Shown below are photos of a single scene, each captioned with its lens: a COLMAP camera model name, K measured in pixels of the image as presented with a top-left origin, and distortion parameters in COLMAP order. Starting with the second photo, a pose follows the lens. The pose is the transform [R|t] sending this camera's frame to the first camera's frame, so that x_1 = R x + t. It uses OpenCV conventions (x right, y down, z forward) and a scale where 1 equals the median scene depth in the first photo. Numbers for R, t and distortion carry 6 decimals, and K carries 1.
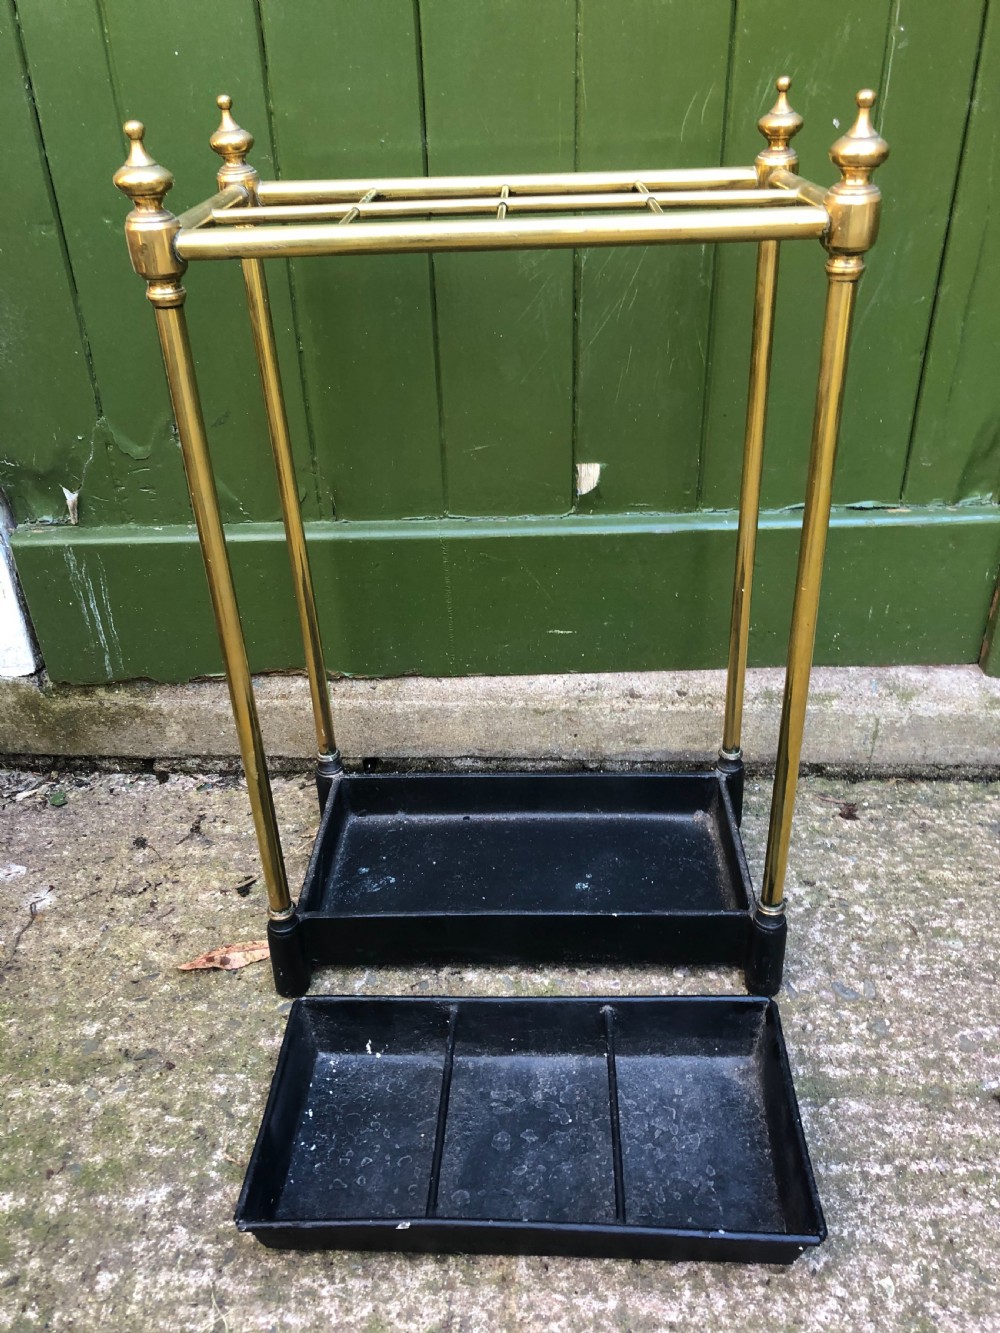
lens RADIAL K [[1094.3, 0, 508.7], [0, 1094.3, 669.1], [0, 0, 1]] dist [0.006193, 0.011593]
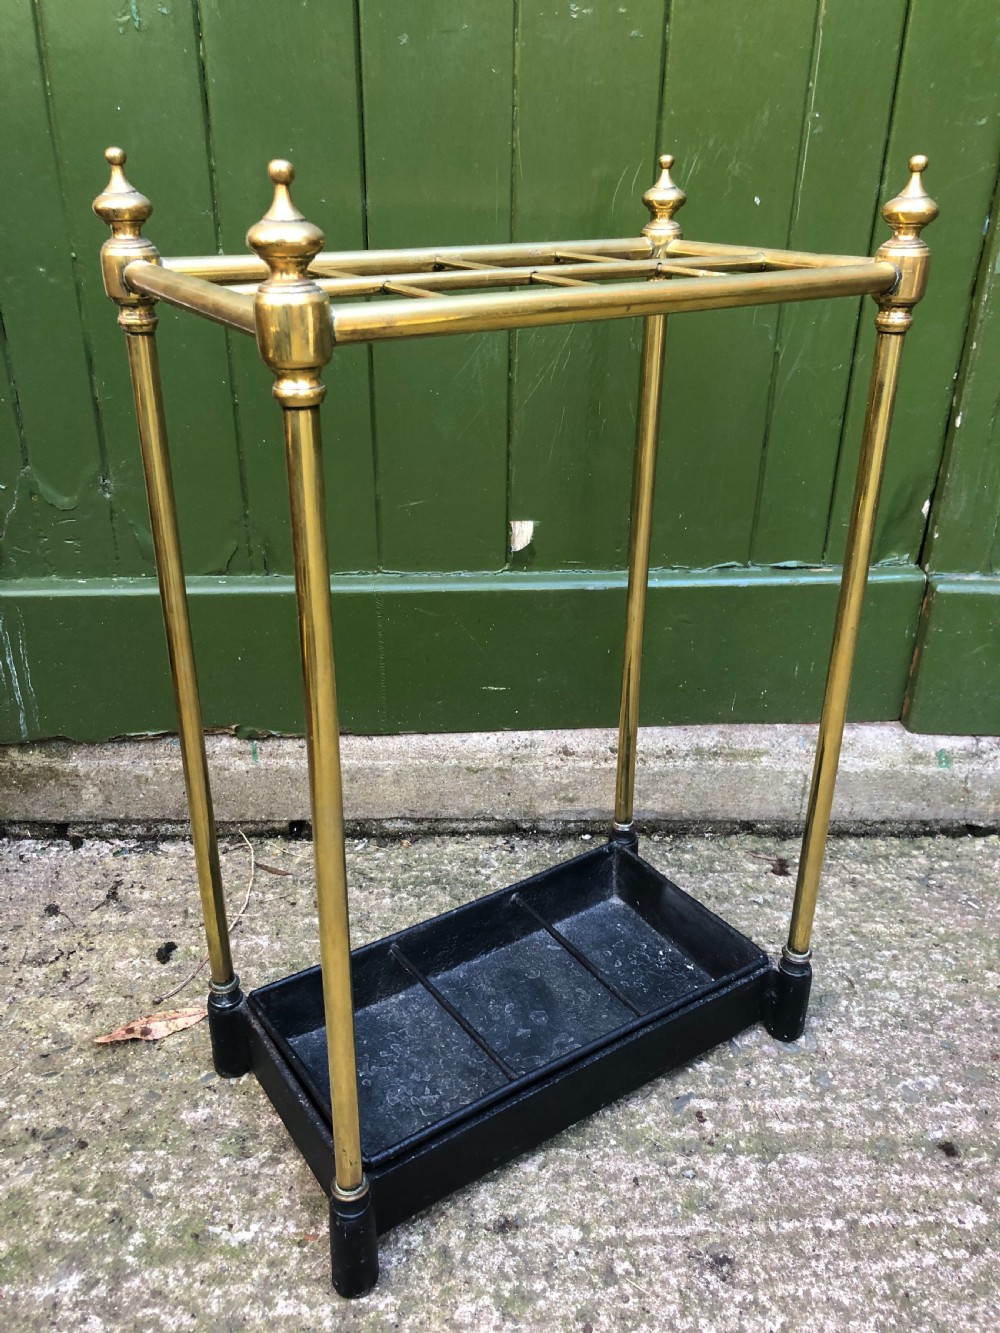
lens RADIAL K [[1094.3, 0, 510.0], [0, 1094.3, 663.7], [0, 0, 1]] dist [0.006193, 0.011593]
pose [[0.996683, 0.002640, 0.081340, -0.021708], [0.004410, 0.996253, -0.086369, 0.033651], [-0.081263, 0.086442, 0.992937, 0.009065]]
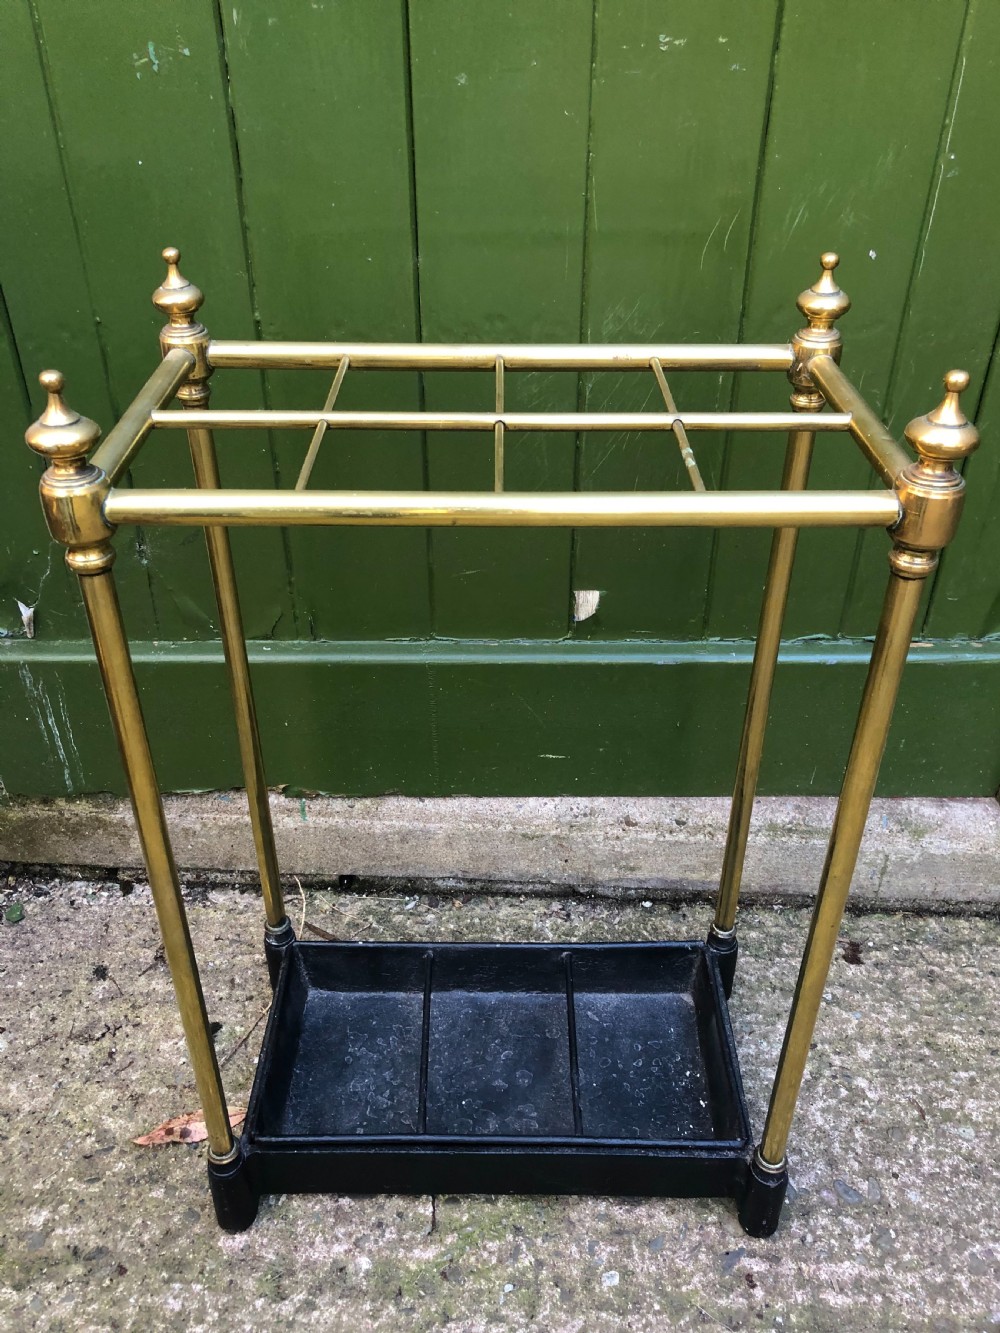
lens RADIAL K [[1094.3, 0, 502.2], [0, 1094.3, 653.7], [0, 0, 1]] dist [0.006193, 0.011593]
pose [[0.999712, 0.023452, 0.005000, -0.002860], [-0.023645, 0.998799, 0.042914, -0.185421], [-0.003987, -0.043020, 0.999066, 0.080119]]
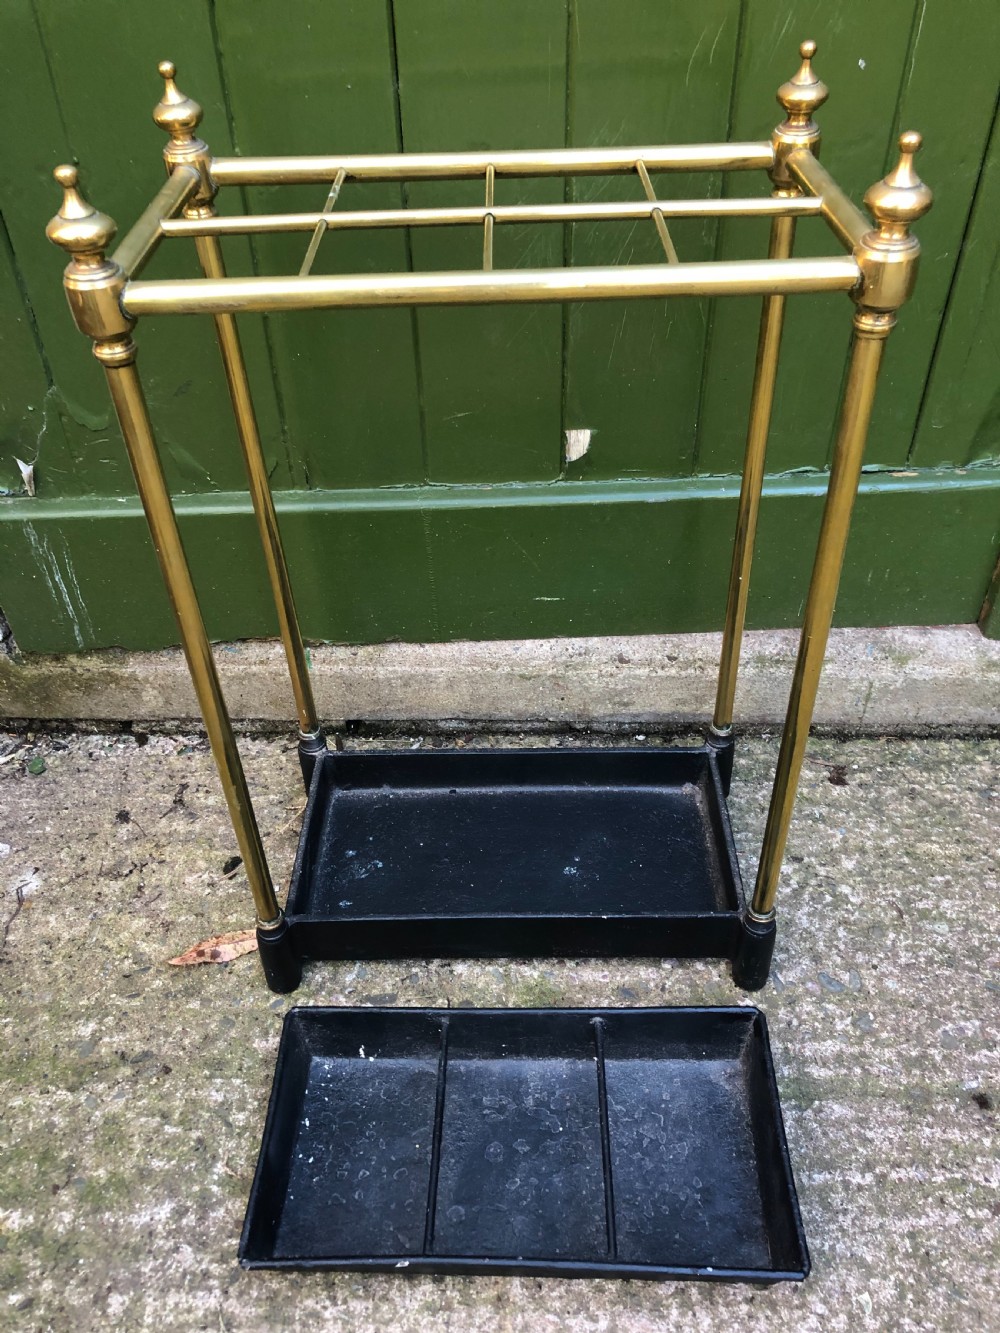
lens RADIAL K [[1094.3, 0, 497.0], [0, 1094.3, 660.4], [0, 0, 1]] dist [0.006193, 0.011593]
pose [[0.999904, -0.009680, 0.009921, -0.008199], [0.007970, 0.987114, 0.159818, -0.154229], [-0.011340, -0.159723, 0.987097, 0.048137]]
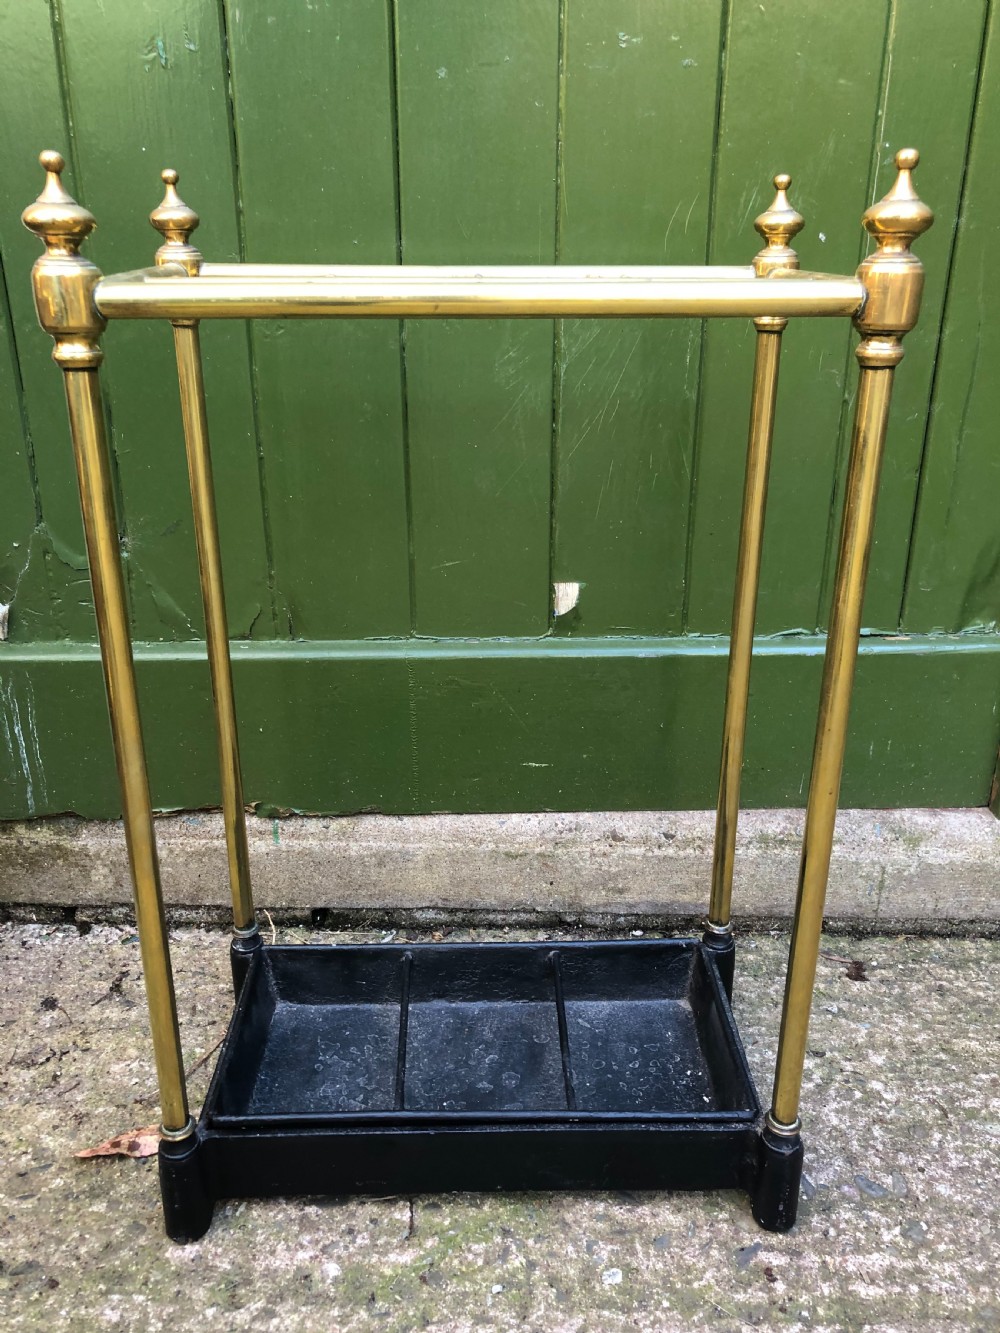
lens RADIAL K [[1094.3, 0, 512.2], [0, 1094.3, 658.7], [0, 0, 1]] dist [0.006193, 0.011593]
pose [[0.999430, 0.015098, 0.030188, -0.001007], [-0.009895, 0.986141, -0.165616, 0.033438], [-0.032270, 0.165223, 0.985728, 0.100509]]
